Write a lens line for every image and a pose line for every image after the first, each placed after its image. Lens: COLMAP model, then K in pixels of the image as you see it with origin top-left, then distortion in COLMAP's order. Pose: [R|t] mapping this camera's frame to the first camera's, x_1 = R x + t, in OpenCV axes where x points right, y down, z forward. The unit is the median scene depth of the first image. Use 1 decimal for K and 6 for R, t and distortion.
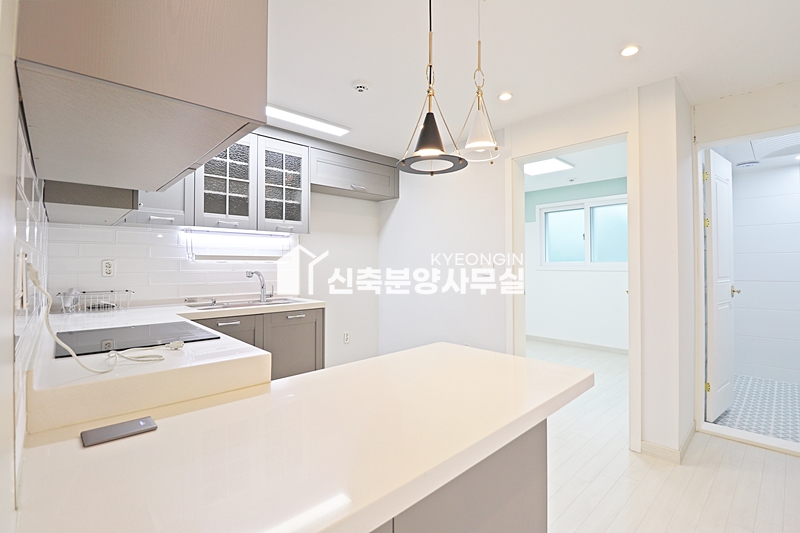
lens RADIAL K [[370.1, 0, 401.3], [0, 370.1, 259.9], [0, 0, 1]] dist [-0.000118, -0.012217]
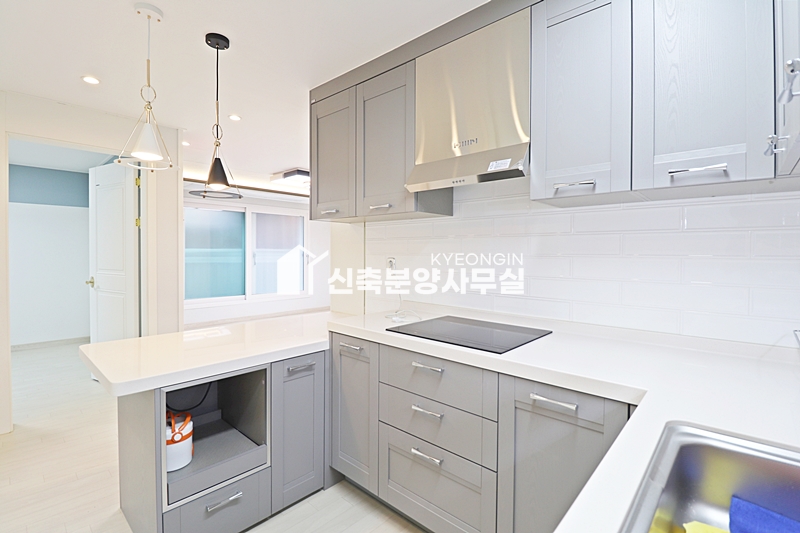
lens RADIAL K [[373.0, 0, 399.8], [0, 373.0, 258.3], [0, 0, 1]] dist [0.002674, -0.012664]
pose [[-0.997419, -0.002247, -0.071767, -0.230445], [-0.002637, 0.999982, 0.005338, -0.007598], [0.071754, 0.005513, -0.997407, 1.099160]]
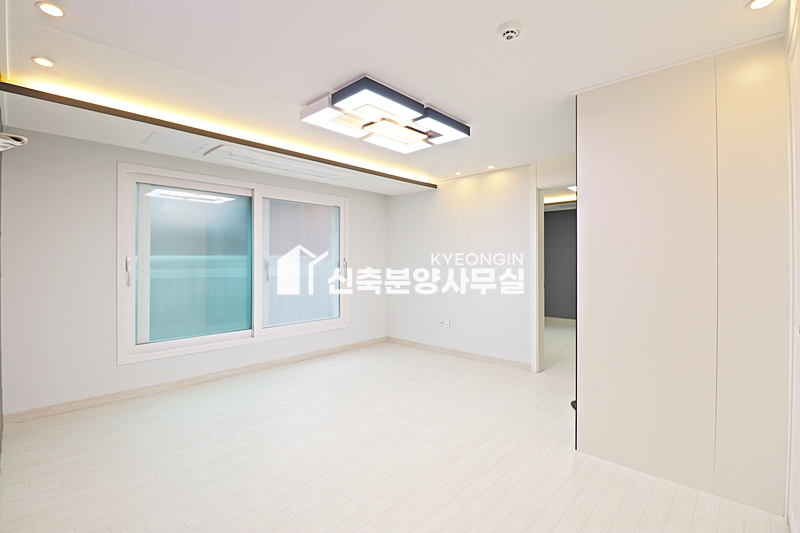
lens RADIAL K [[370.1, 0, 401.3], [0, 370.1, 259.9], [0, 0, 1]] dist [-0.000118, -0.012217]
pose [[-0.998281, 0.002111, -0.058575, 0.062618], [0.002757, 0.999936, -0.010951, -0.015607], [0.058548, -0.011094, -0.998223, 0.202382]]
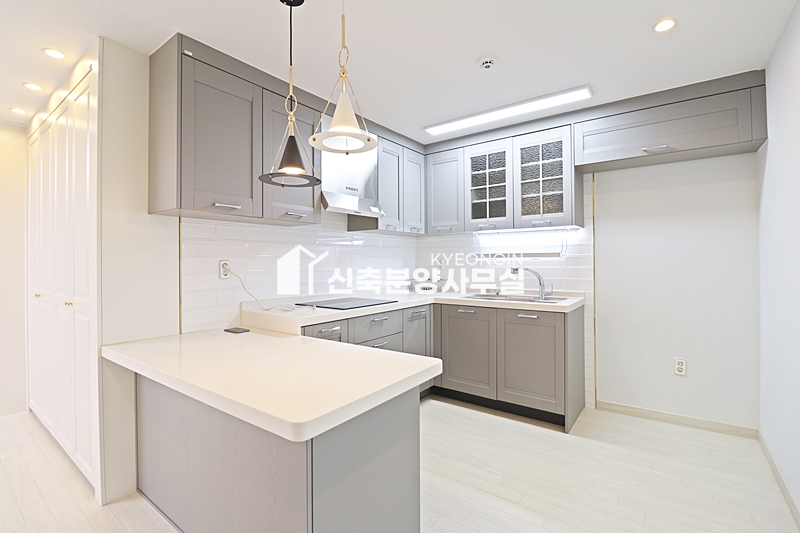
lens RADIAL K [[370.1, 0, 401.3], [0, 370.1, 259.9], [0, 0, 1]] dist [-0.000118, -0.012217]
pose [[0.176066, -0.006003, -0.984360, 0.571455], [0.018889, 0.999818, -0.002719, 0.004771], [0.984197, -0.018114, 0.176147, 0.495737]]
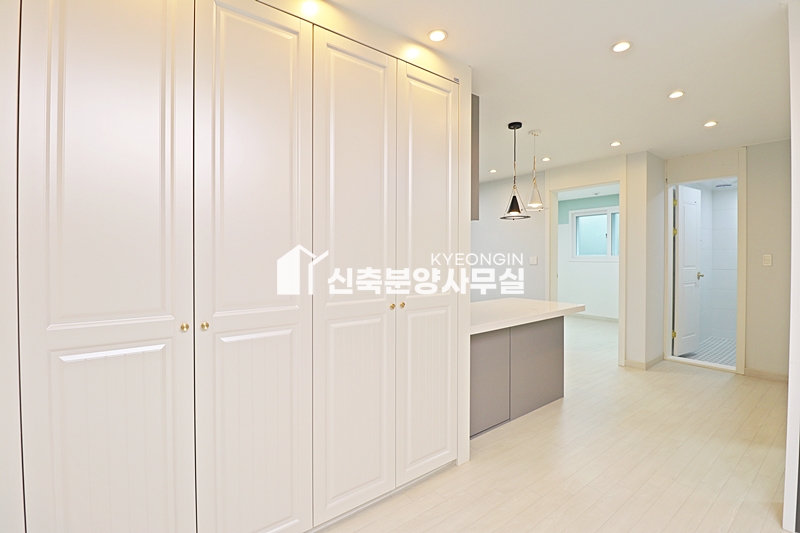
lens RADIAL K [[370.1, 0, 401.3], [0, 370.1, 259.9], [0, 0, 1]] dist [-0.000118, -0.012217]
pose [[0.995897, 0.001347, -0.090486, -0.190491], [0.000730, 0.999737, 0.022919, -0.014944], [0.090493, -0.022891, 0.995634, -0.643841]]
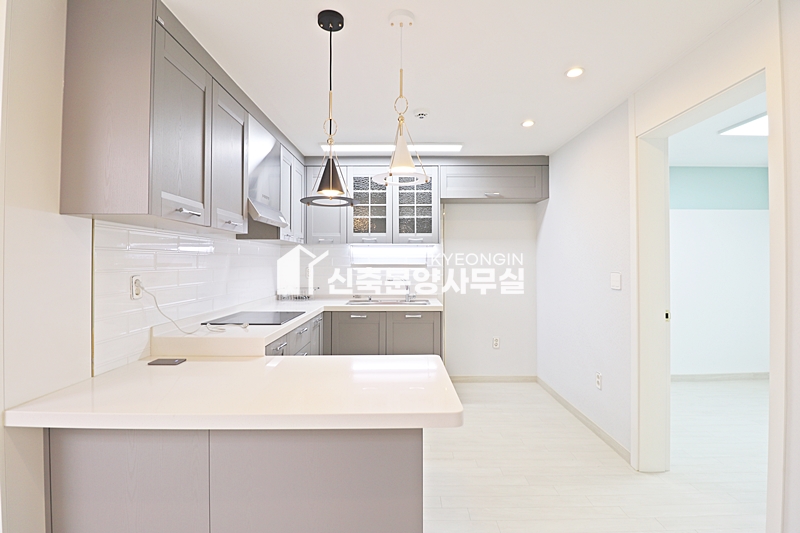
lens RADIAL K [[370.1, 0, 401.3], [0, 370.1, 259.9], [0, 0, 1]] dist [-0.000118, -0.012217]
pose [[0.725211, -0.003899, -0.688516, 0.475639], [0.008151, 0.999963, 0.002922, -0.028314], [0.688479, -0.007731, 0.725215, 0.121010]]
